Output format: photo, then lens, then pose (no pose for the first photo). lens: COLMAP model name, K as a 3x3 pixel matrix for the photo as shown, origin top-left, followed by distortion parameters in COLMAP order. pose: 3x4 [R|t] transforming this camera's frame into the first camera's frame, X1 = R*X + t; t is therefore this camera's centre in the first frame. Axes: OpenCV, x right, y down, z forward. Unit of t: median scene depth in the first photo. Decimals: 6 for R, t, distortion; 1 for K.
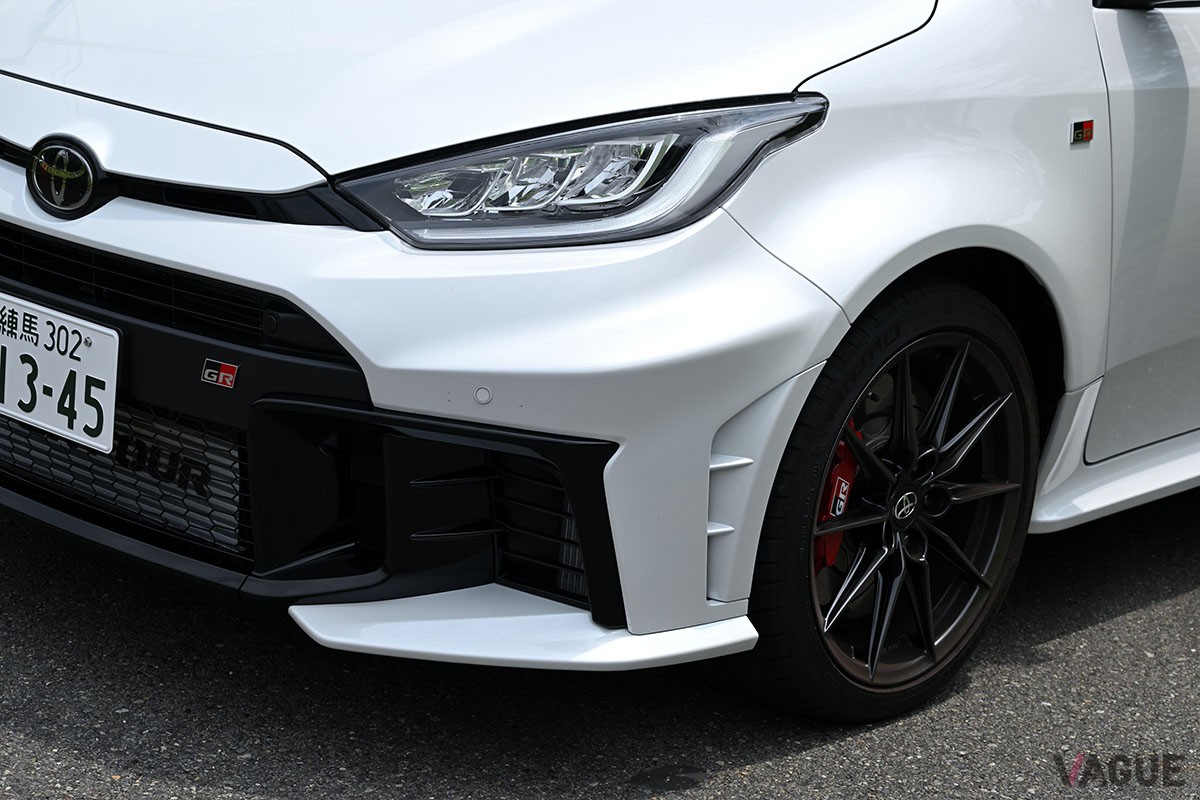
lens RADIAL K [[2759.3, 0, 598.0], [0, 2759.3, 400.9], [0, 0, 1]] dist [0.045885, 0.000000]
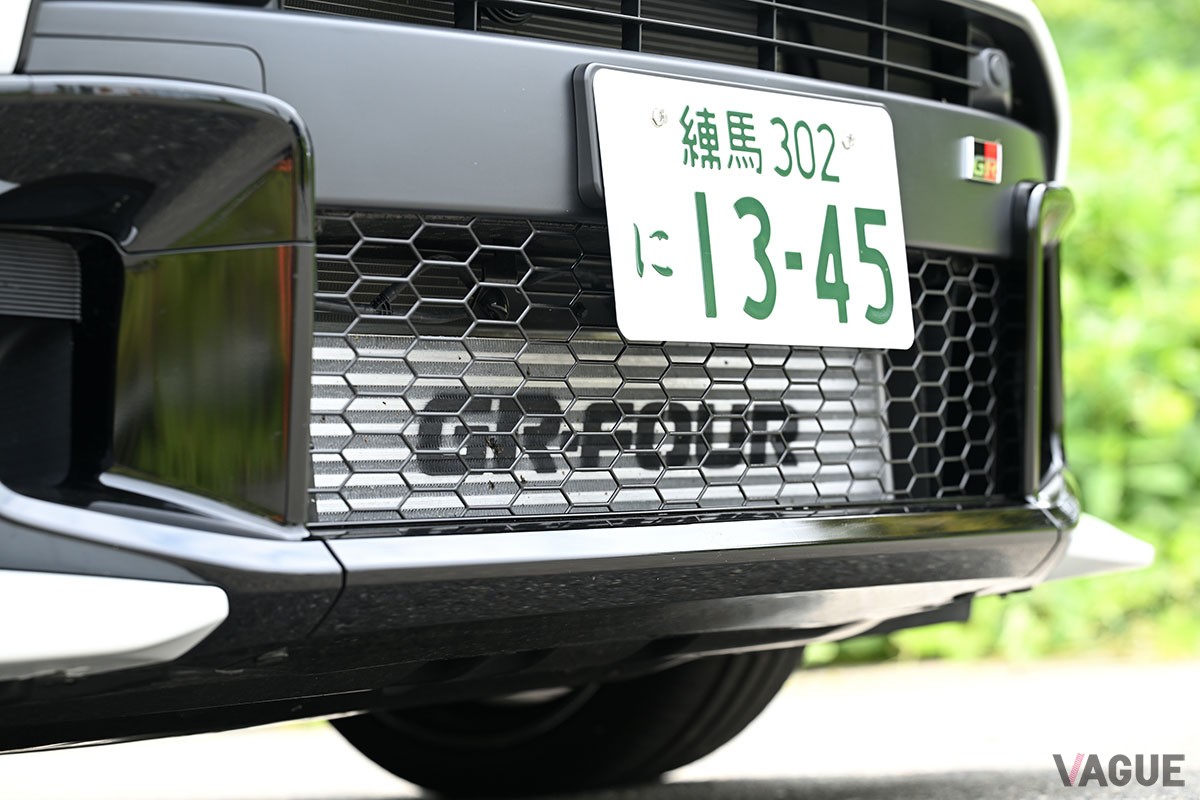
lens RADIAL K [[3164.5, 0, 600.4], [0, 3164.5, 400.2], [0, 0, 1]] dist [-0.080199, 0.000000]
pose [[-0.071151, -0.008524, 0.997429, -0.764670], [0.324916, 0.945226, 0.031256, -0.008946], [-0.943063, 0.326305, -0.064484, 1.091429]]
